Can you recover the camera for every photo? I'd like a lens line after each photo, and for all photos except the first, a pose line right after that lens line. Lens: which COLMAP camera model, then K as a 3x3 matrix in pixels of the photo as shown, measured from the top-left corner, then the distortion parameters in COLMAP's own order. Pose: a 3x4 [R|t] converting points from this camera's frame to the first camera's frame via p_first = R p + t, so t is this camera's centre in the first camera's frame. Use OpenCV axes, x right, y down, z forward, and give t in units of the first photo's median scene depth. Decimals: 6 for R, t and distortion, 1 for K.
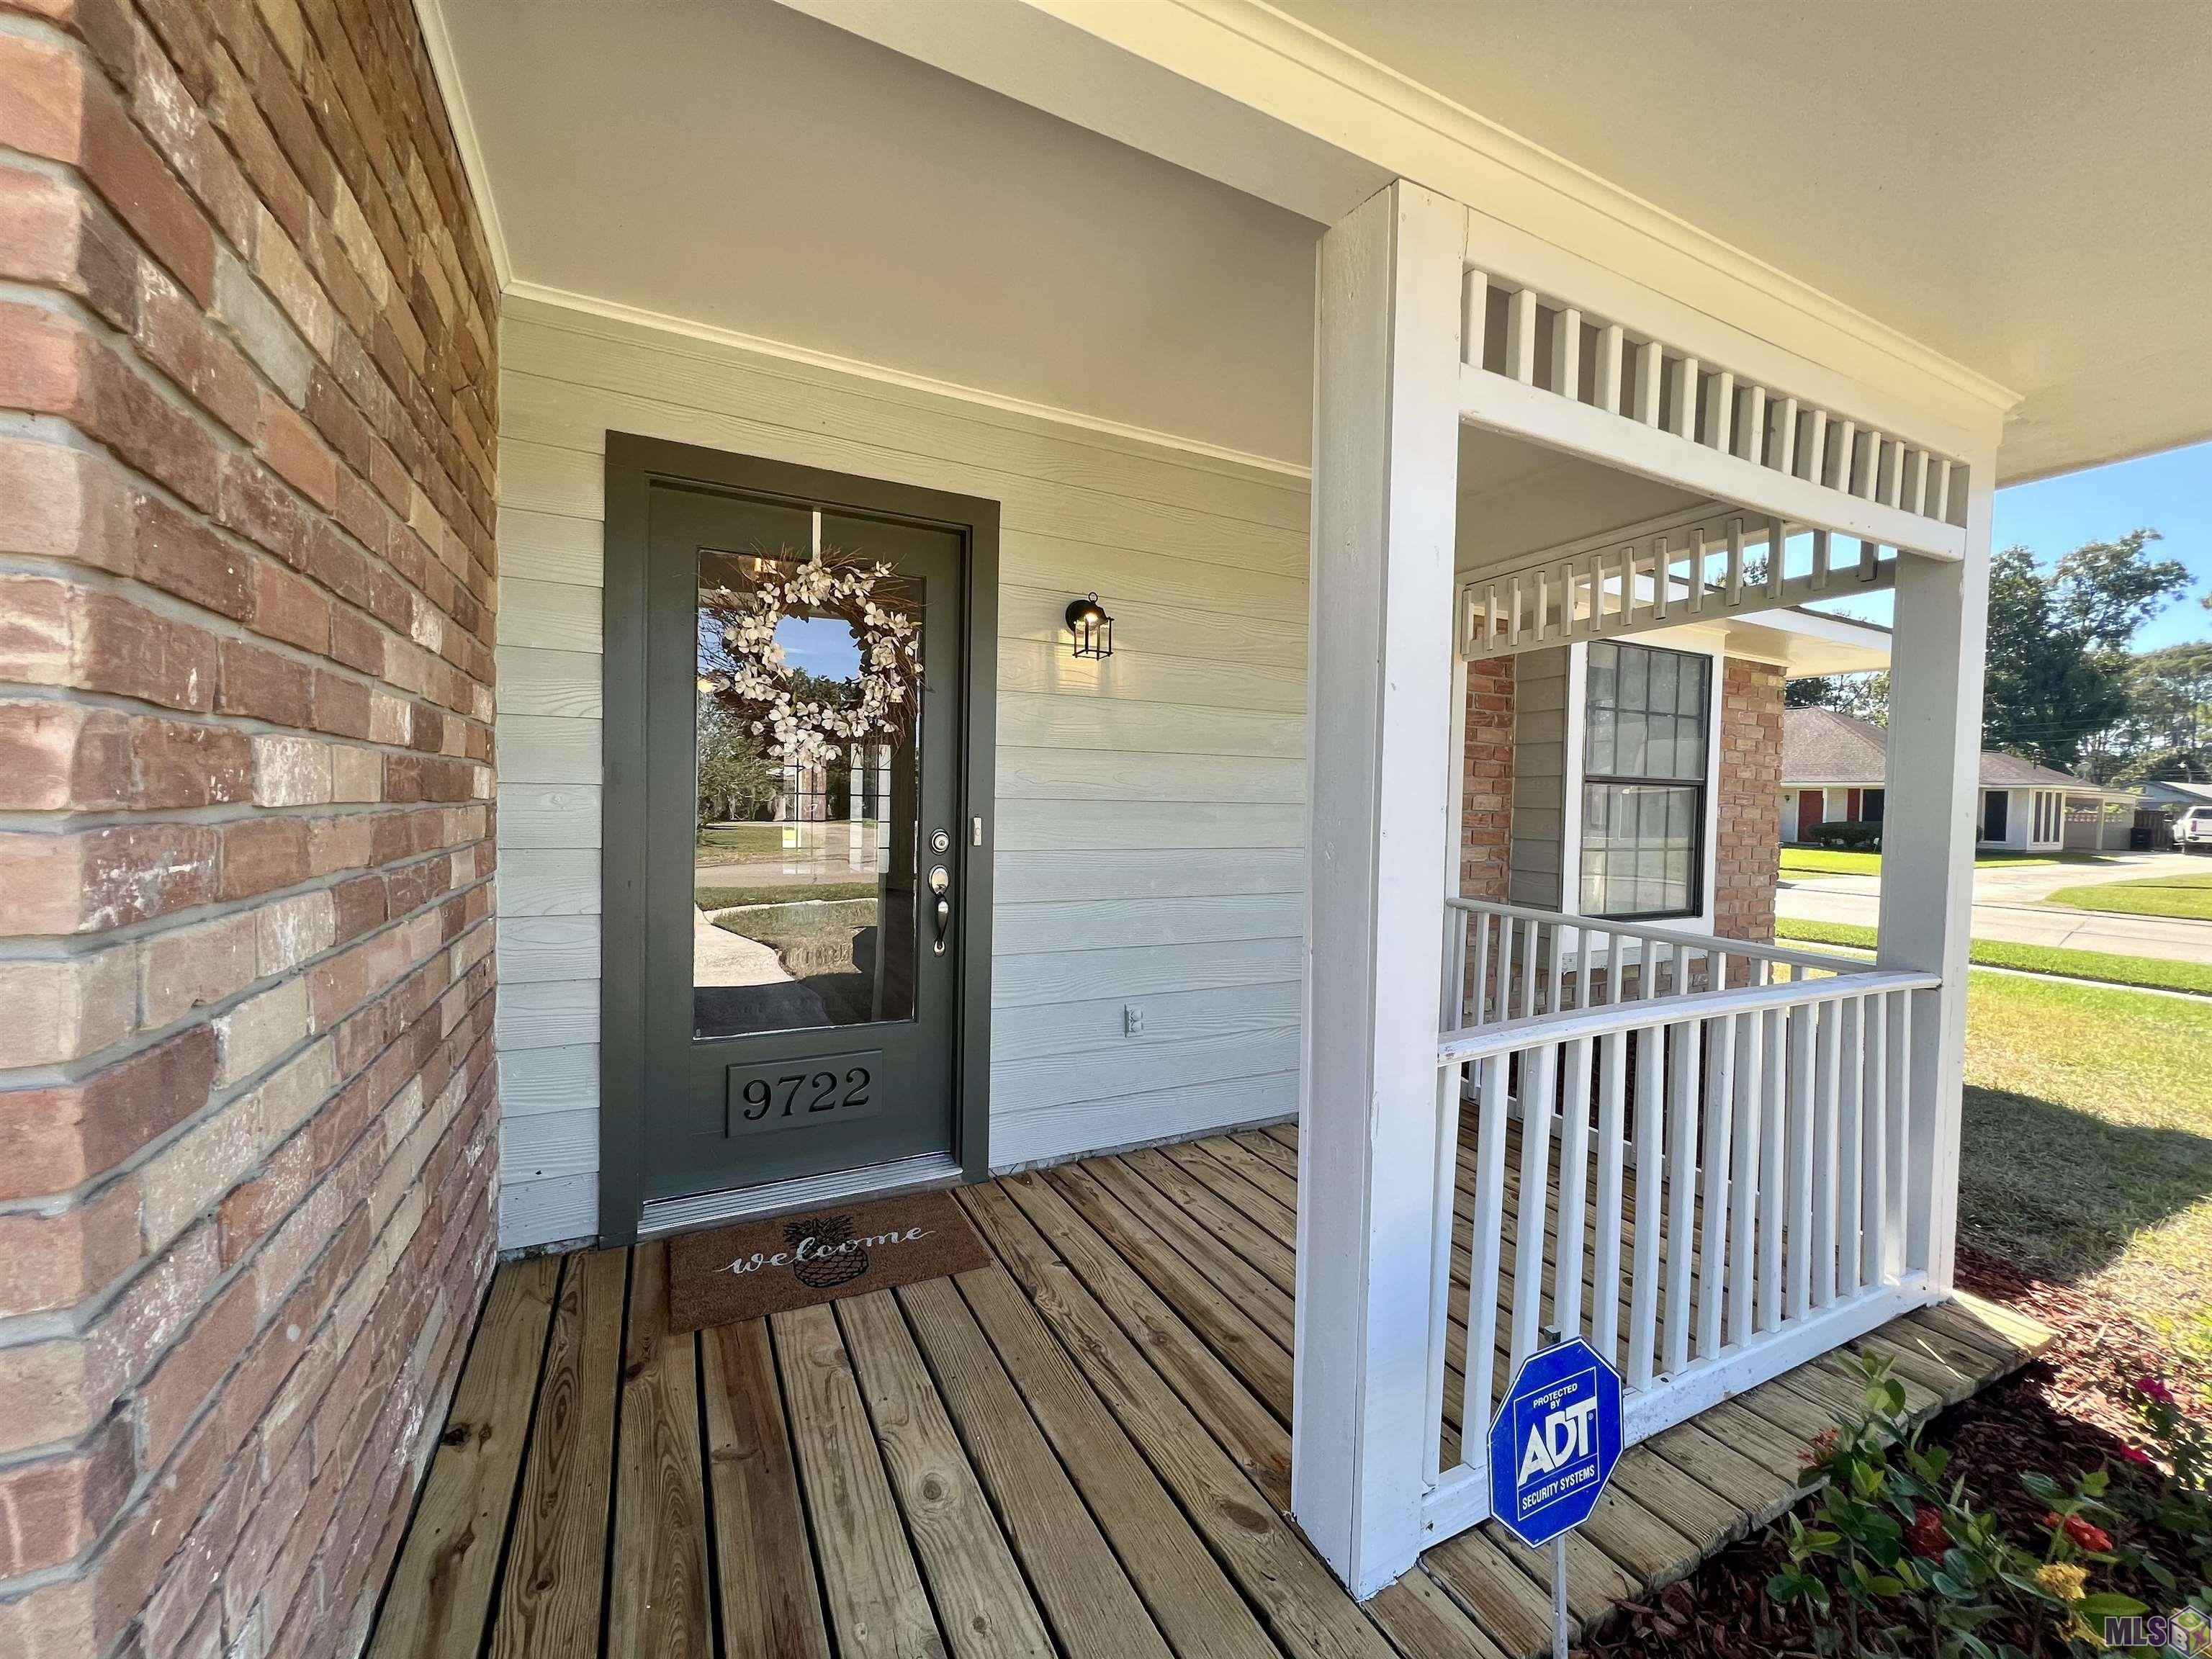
lens RADIAL K [[883.4, 0, 1106.2], [0, 883.4, 820.1], [0, 0, 1]] dist [0.000238, -0.000175]
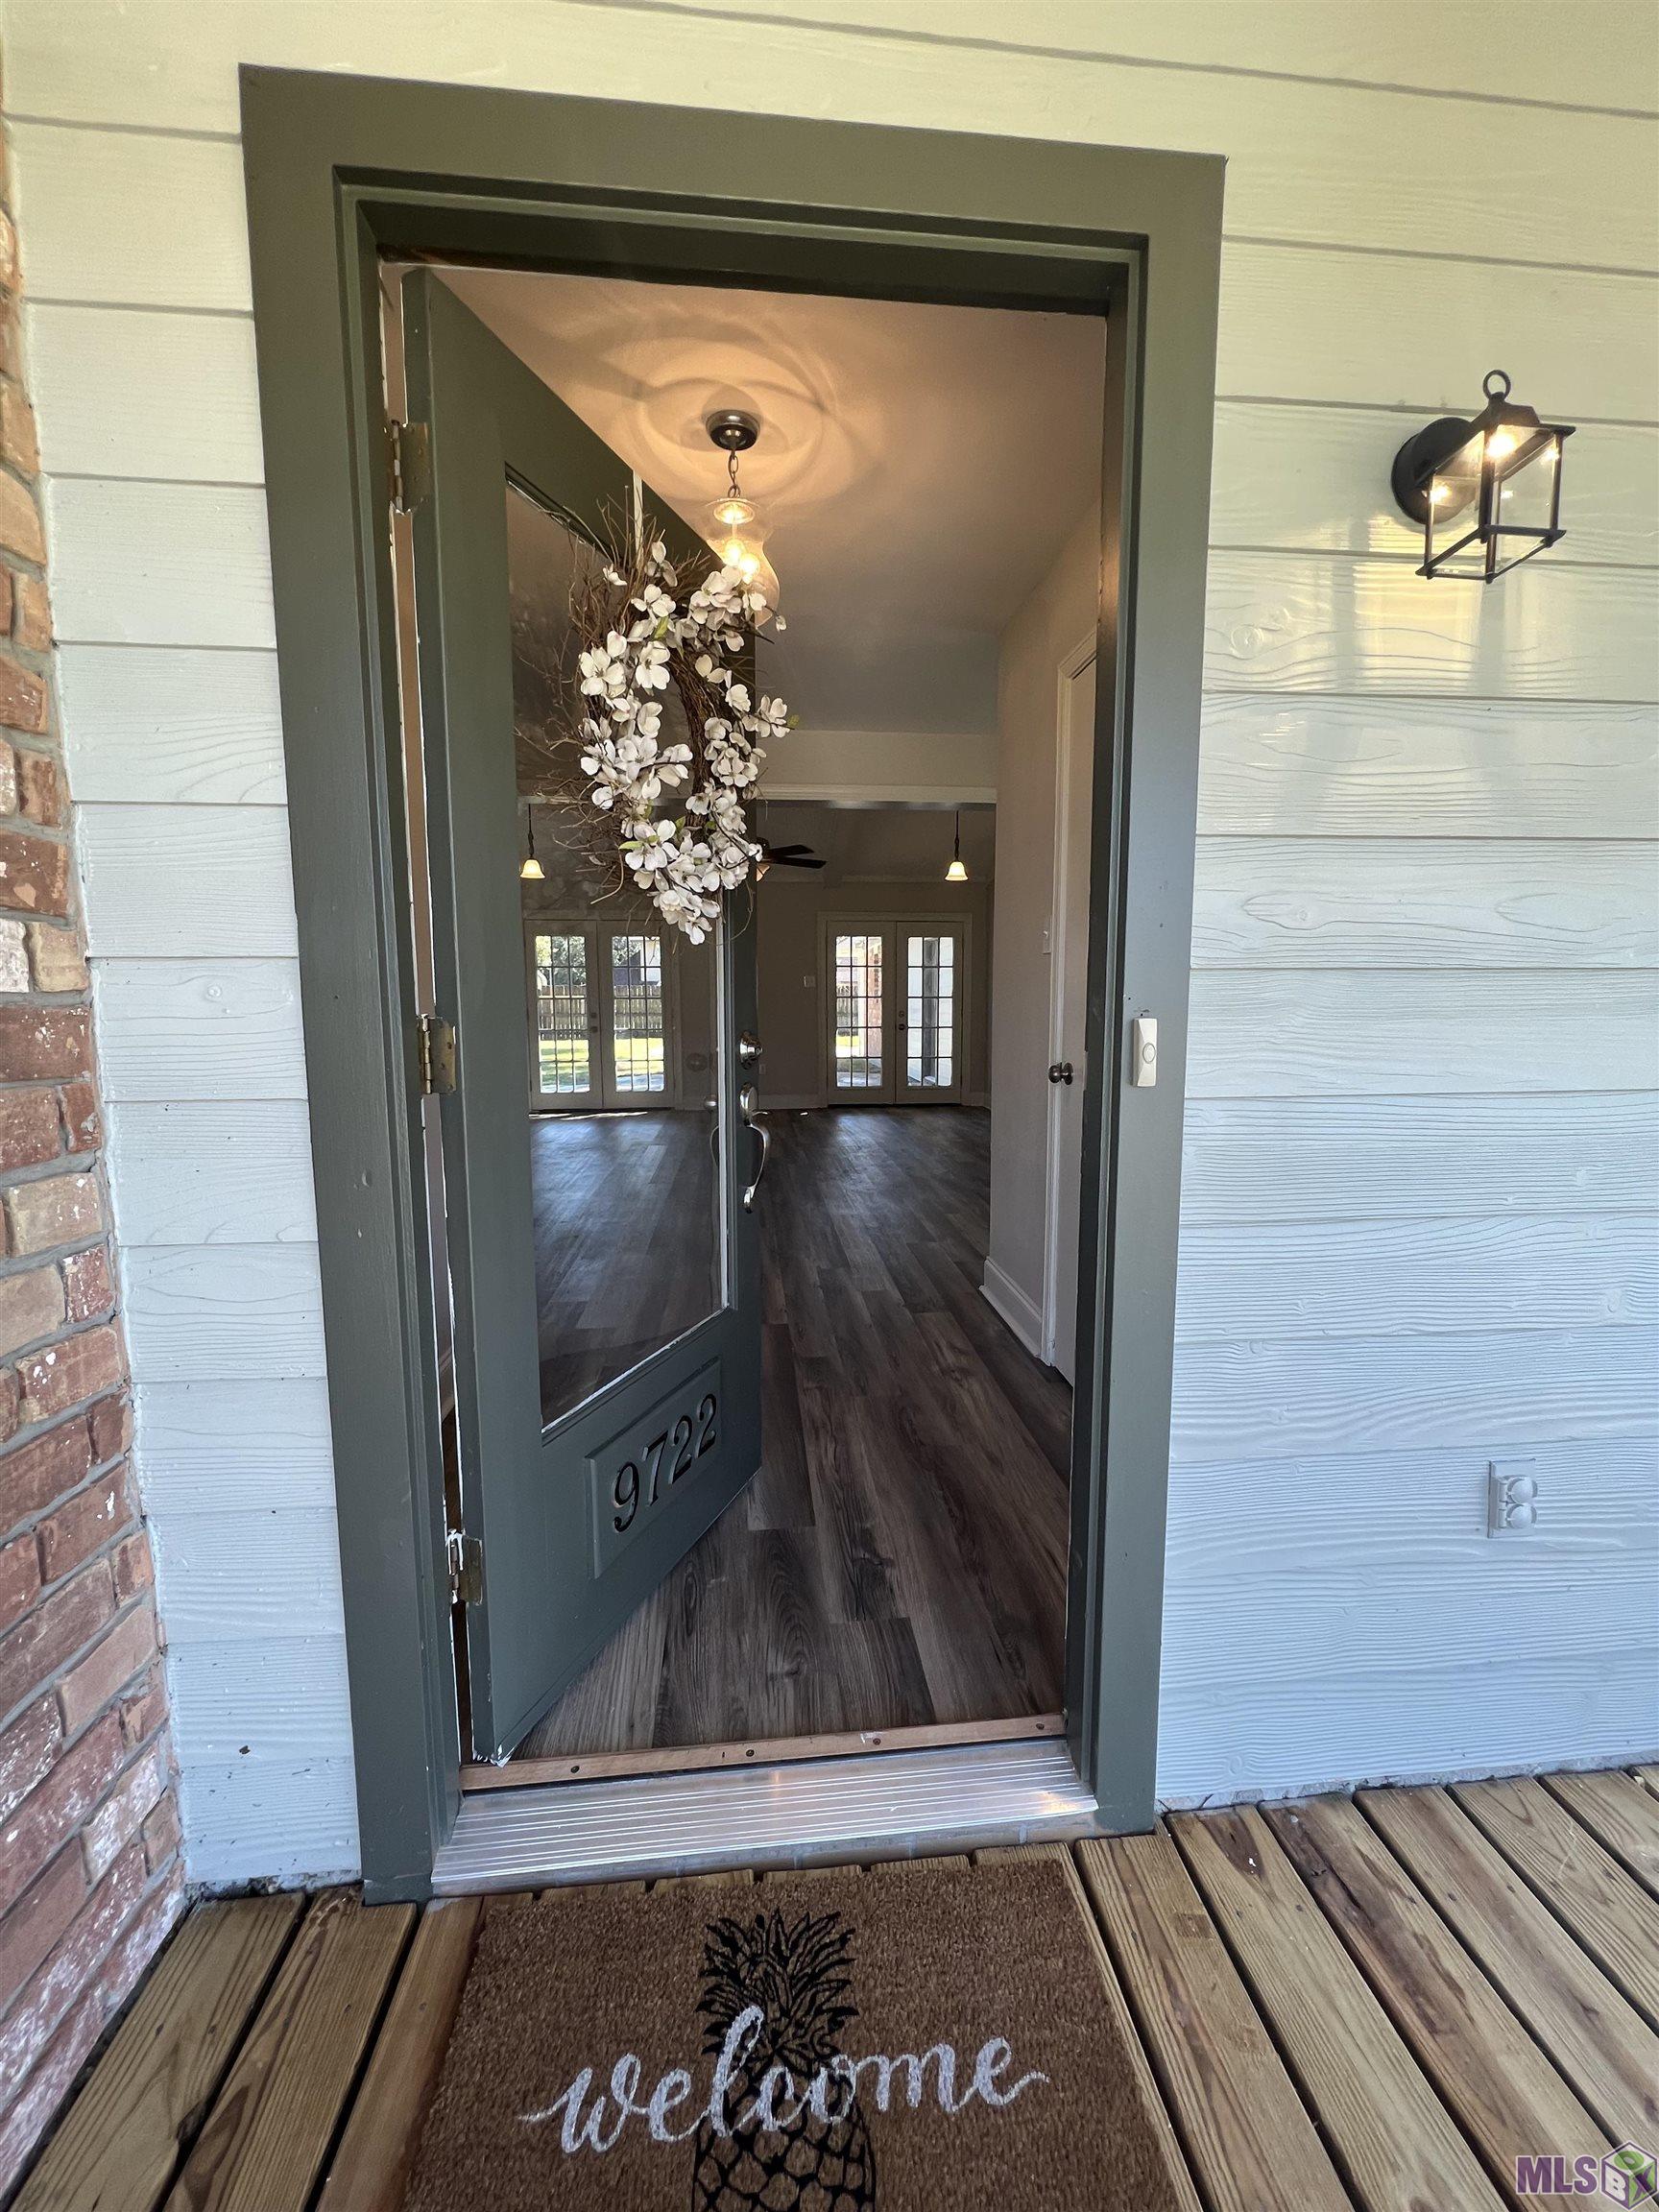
lens RADIAL K [[883.4, 0, 829.5], [0, 883.4, 1106.0], [0, 0, 1]] dist [0.000238, -0.000175]
pose [[0.928861, 0.020584, -0.369855, -0.128019], [0.014315, 0.995714, 0.091367, -0.001471], [0.370151, -0.090162, 0.924586, 0.557228]]
